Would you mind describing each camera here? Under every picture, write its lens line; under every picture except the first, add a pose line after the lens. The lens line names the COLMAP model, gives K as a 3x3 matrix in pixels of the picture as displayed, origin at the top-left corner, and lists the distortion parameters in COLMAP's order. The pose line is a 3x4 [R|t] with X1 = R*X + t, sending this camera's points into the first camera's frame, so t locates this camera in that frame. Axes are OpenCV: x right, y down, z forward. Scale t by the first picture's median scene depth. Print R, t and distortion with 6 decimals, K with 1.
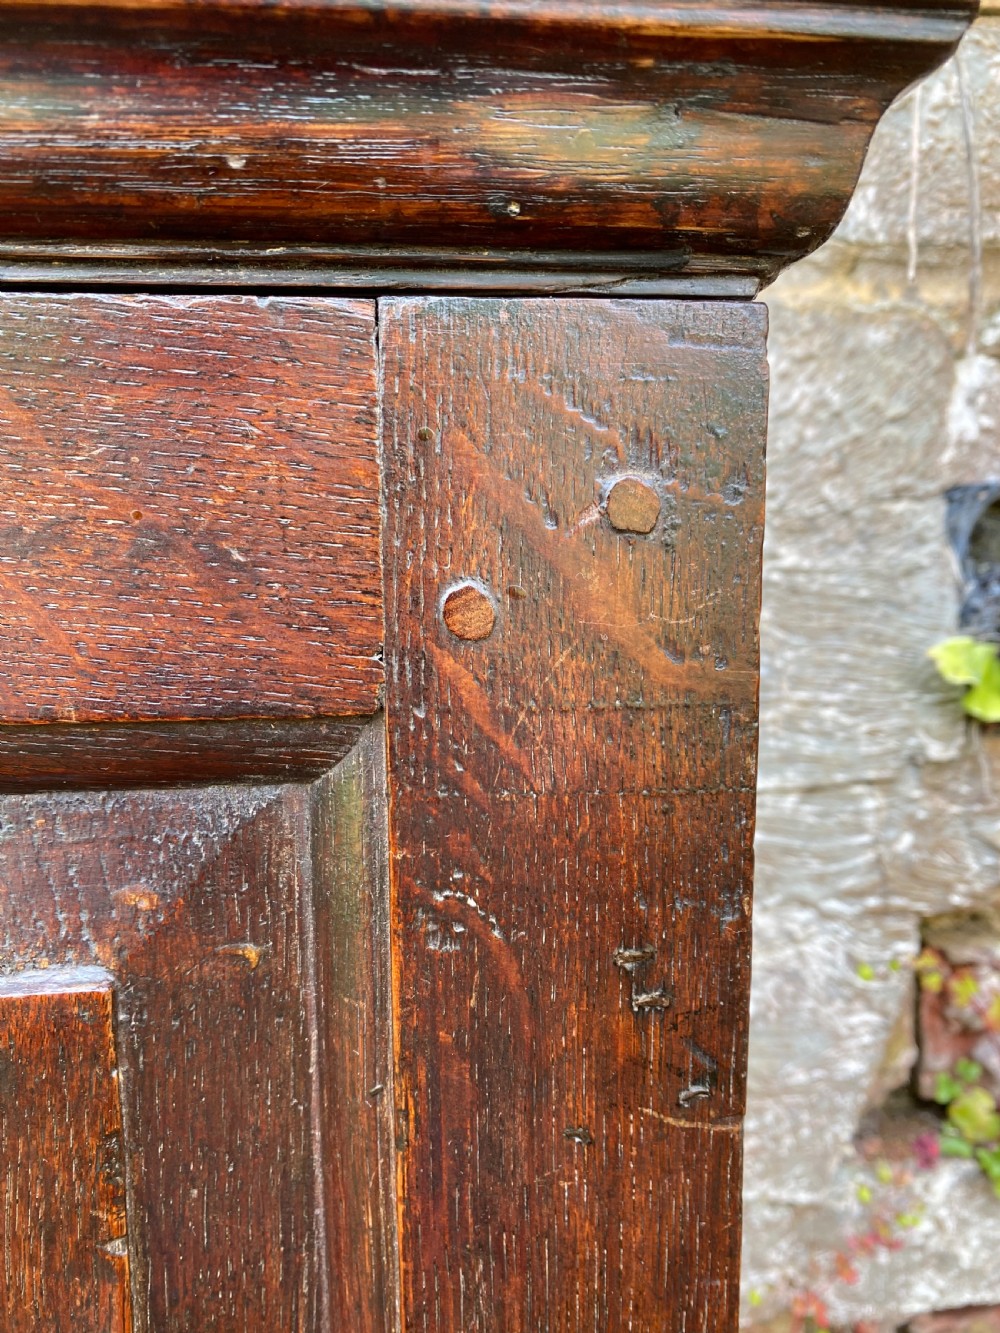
lens RADIAL K [[1032.1, 0, 502.8], [0, 1032.1, 645.0], [0, 0, 1]] dist [0.002022, -0.002908]
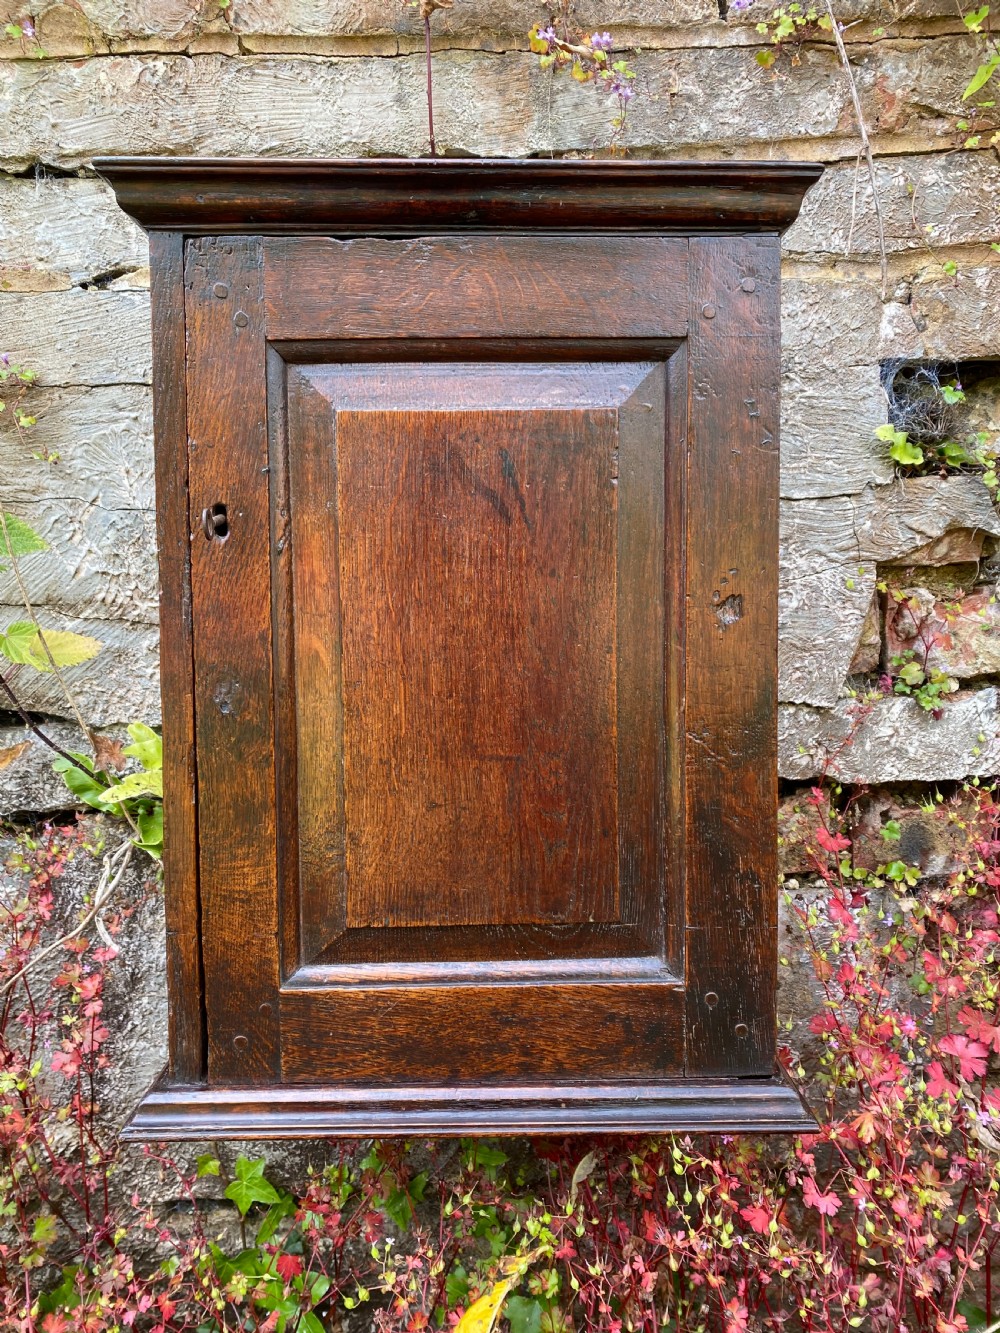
lens RADIAL K [[1028.2, 0, 500.8], [0, 1028.2, 659.2], [0, 0, 1]] dist [-0.013117, 0.027827]
pose [[0.997154, -0.001698, -0.075376, -0.221533], [-0.004388, 0.996745, -0.080498, 0.673707], [0.075267, 0.080599, 0.993901, -1.212830]]
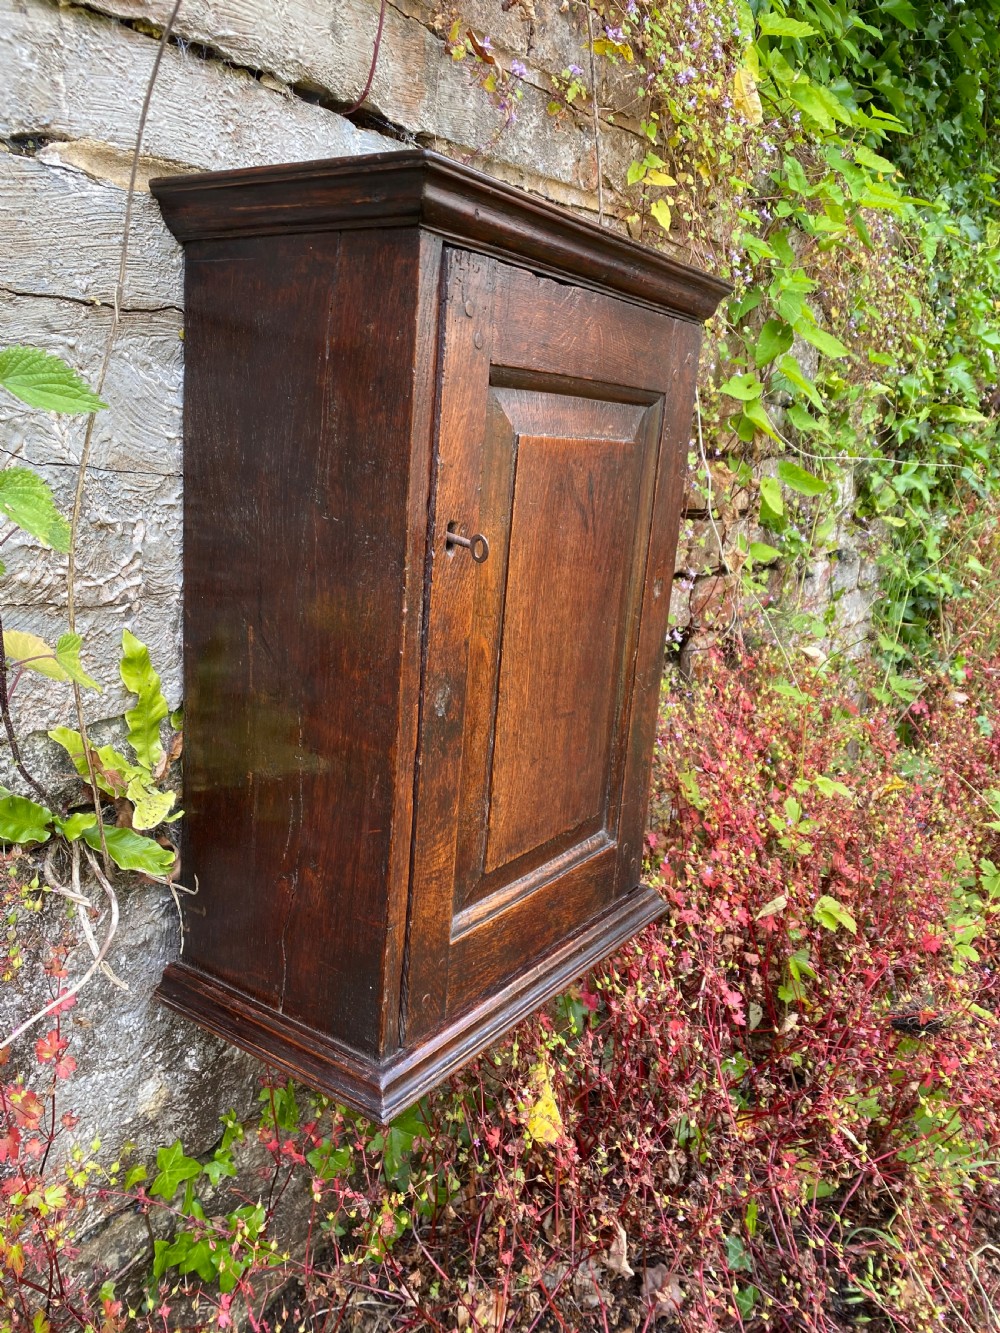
lens RADIAL K [[1032.1, 0, 524.0], [0, 1032.1, 675.1], [0, 0, 1]] dist [0.002022, -0.002908]
pose [[0.627854, -0.125504, 0.768146, -2.061406], [0.033165, 0.990332, 0.134698, 0.322409], [-0.777624, -0.059095, 0.625946, -0.811481]]
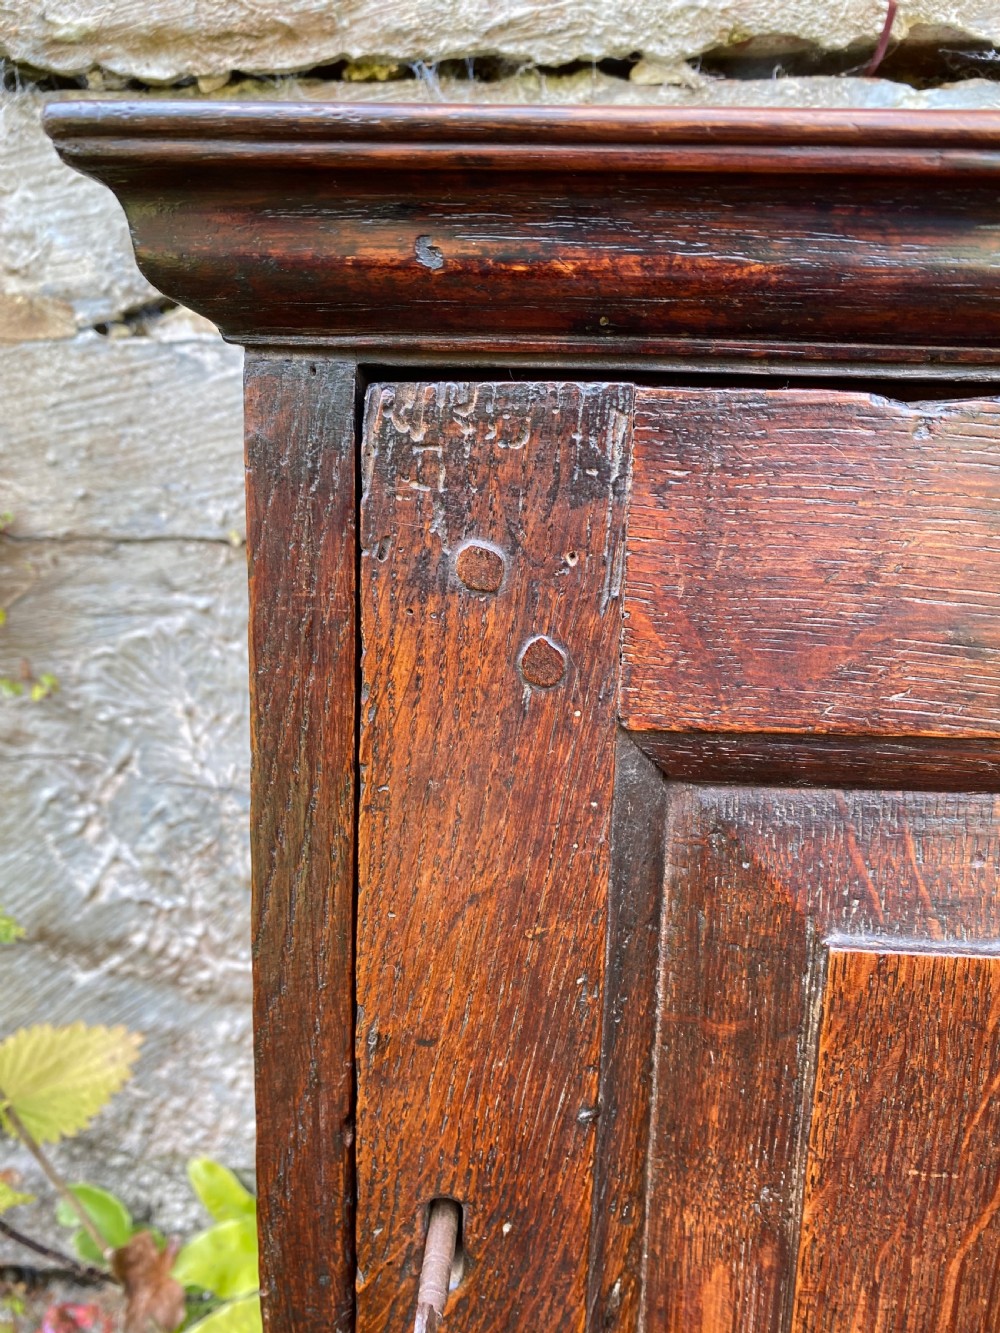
lens RADIAL K [[1032.1, 0, 495.2], [0, 1032.1, 660.8], [0, 0, 1]] dist [0.002022, -0.002908]
pose [[0.987812, 0.053281, -0.146248, -0.702825], [-0.048747, 0.998218, 0.034418, -0.006912], [0.147821, -0.026870, 0.988649, -0.160271]]
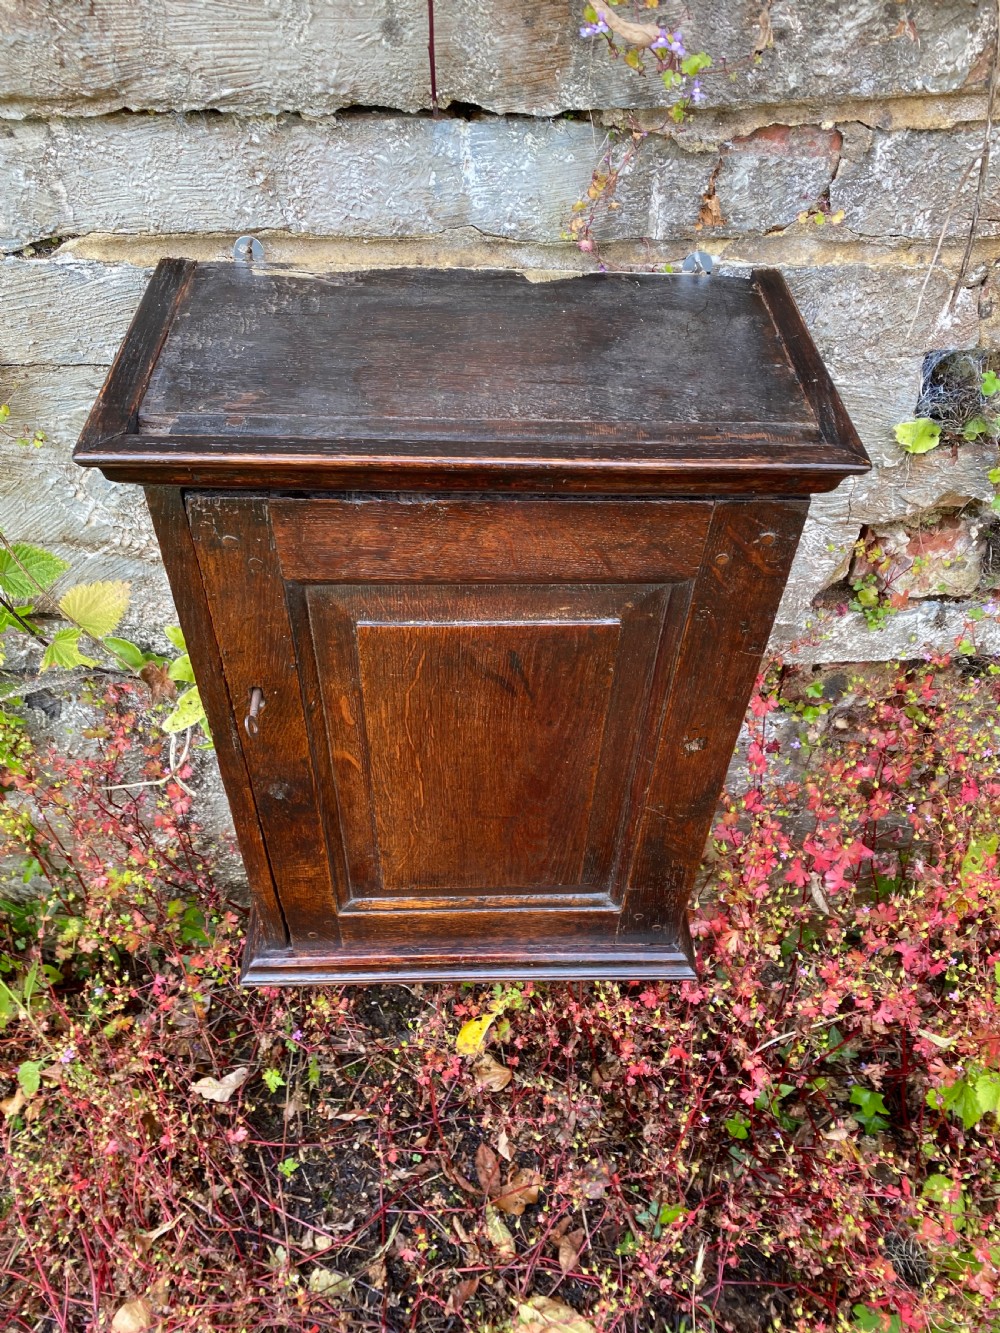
lens RADIAL K [[1032.1, 0, 507.3], [0, 1032.1, 673.3], [0, 0, 1]] dist [0.002022, -0.002908]
pose [[0.997455, 0.069685, -0.015061, -0.319893], [-0.044989, 0.779100, 0.625284, -0.891640], [0.055307, -0.623015, 0.780252, -1.027313]]
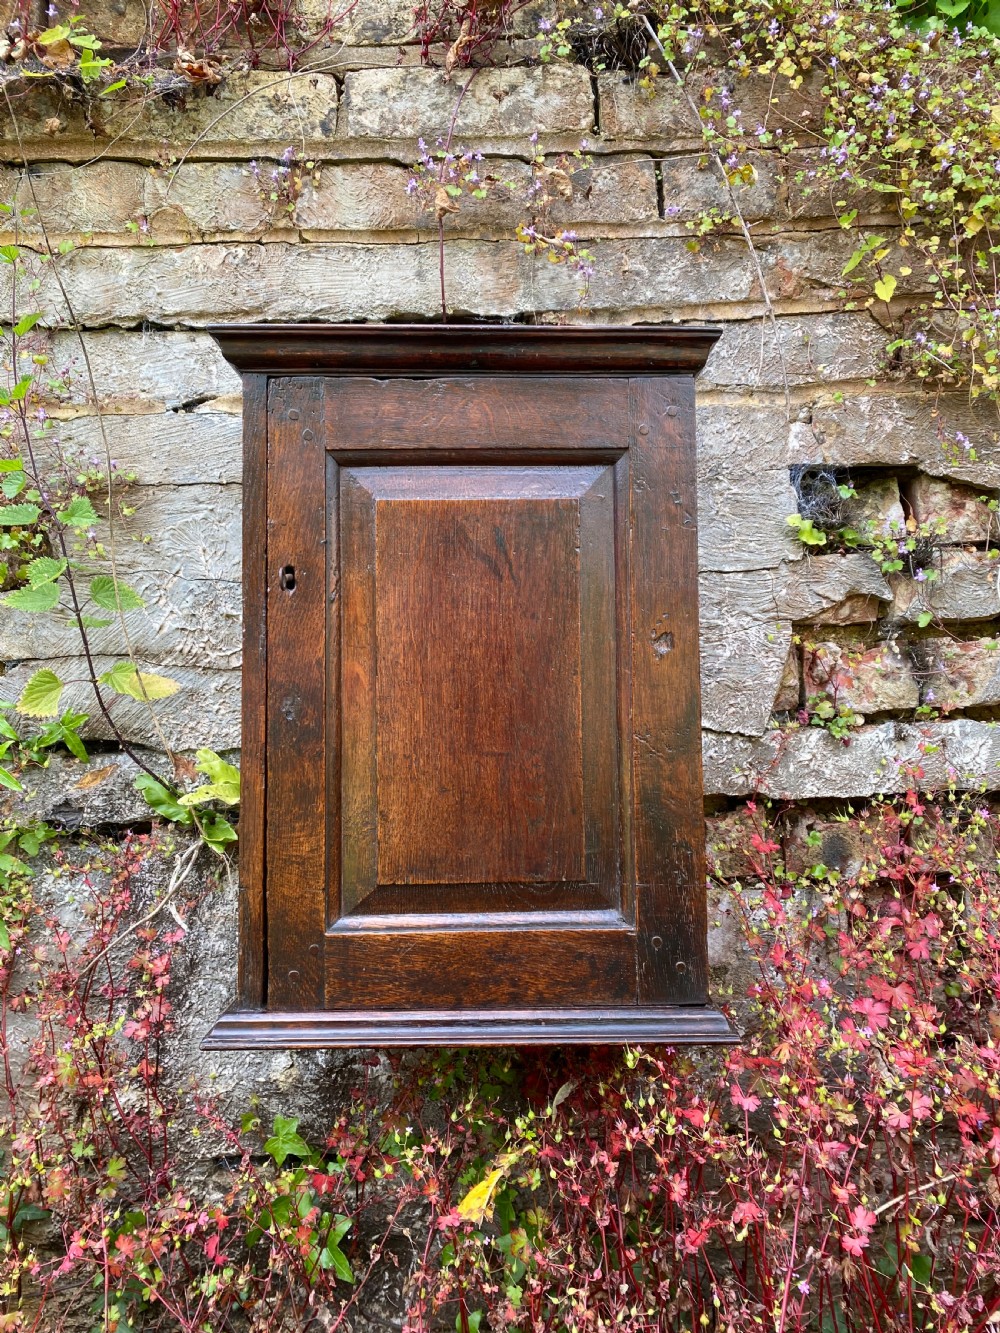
lens RADIAL K [[1032.1, 0, 504.8], [0, 1032.1, 650.6], [0, 0, 1]] dist [0.002022, -0.002908]
pose [[0.997485, -0.011230, -0.069990, -0.166323], [-0.002555, 0.981036, -0.193811, 0.915128], [0.070839, 0.193502, 0.978539, -1.776211]]
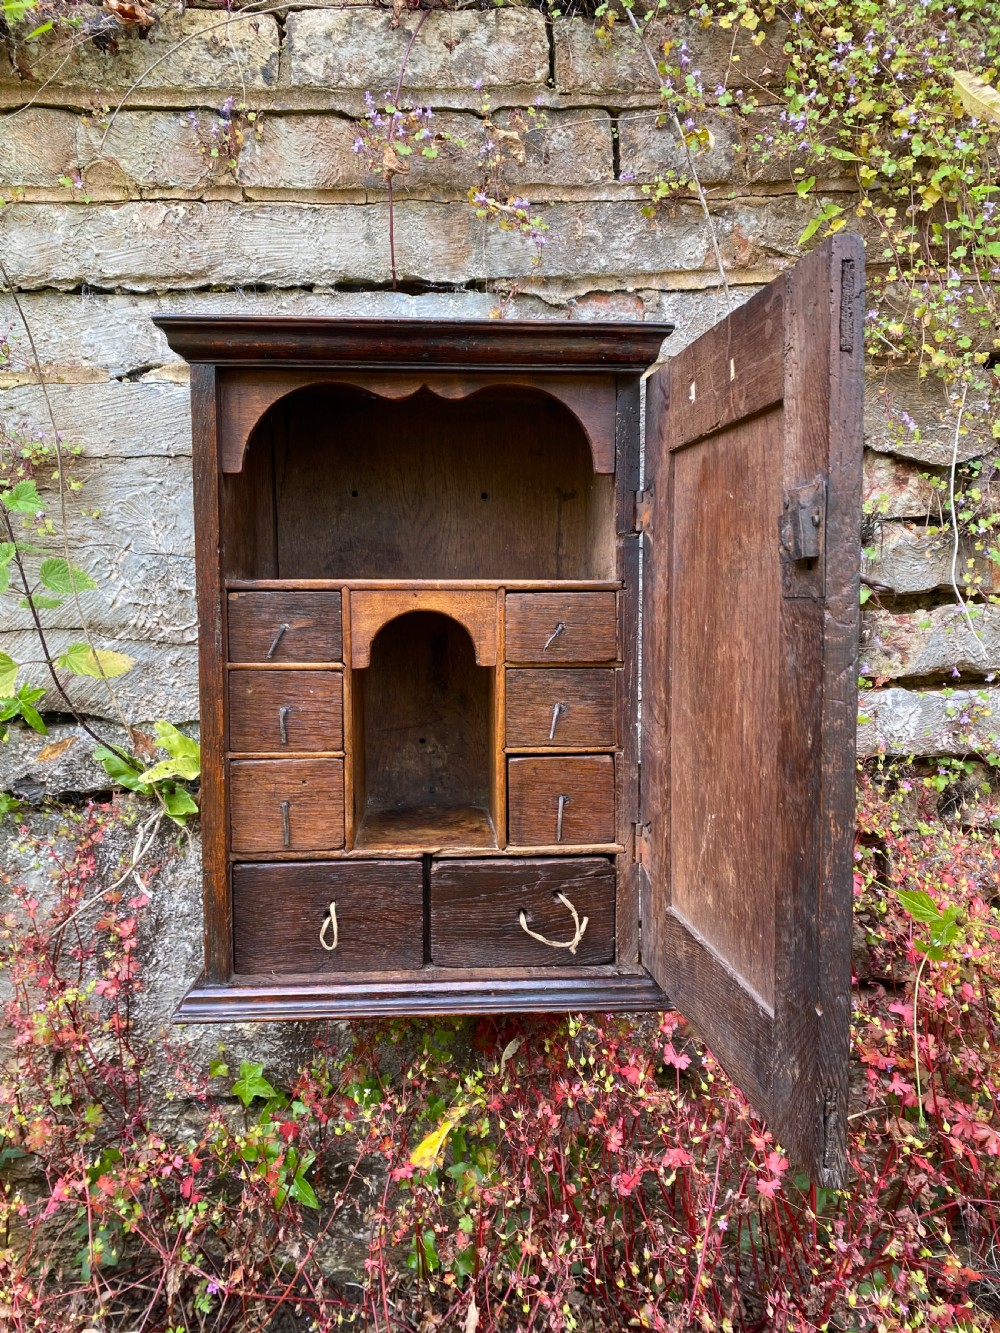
lens RADIAL K [[1032.1, 0, 497.7], [0, 1032.1, 666.7], [0, 0, 1]] dist [0.002022, -0.002908]
pose [[0.999525, -0.003463, -0.030635, -0.161315], [0.001261, 0.997434, -0.071584, 0.690533], [0.030804, 0.071512, 0.996964, -1.873274]]
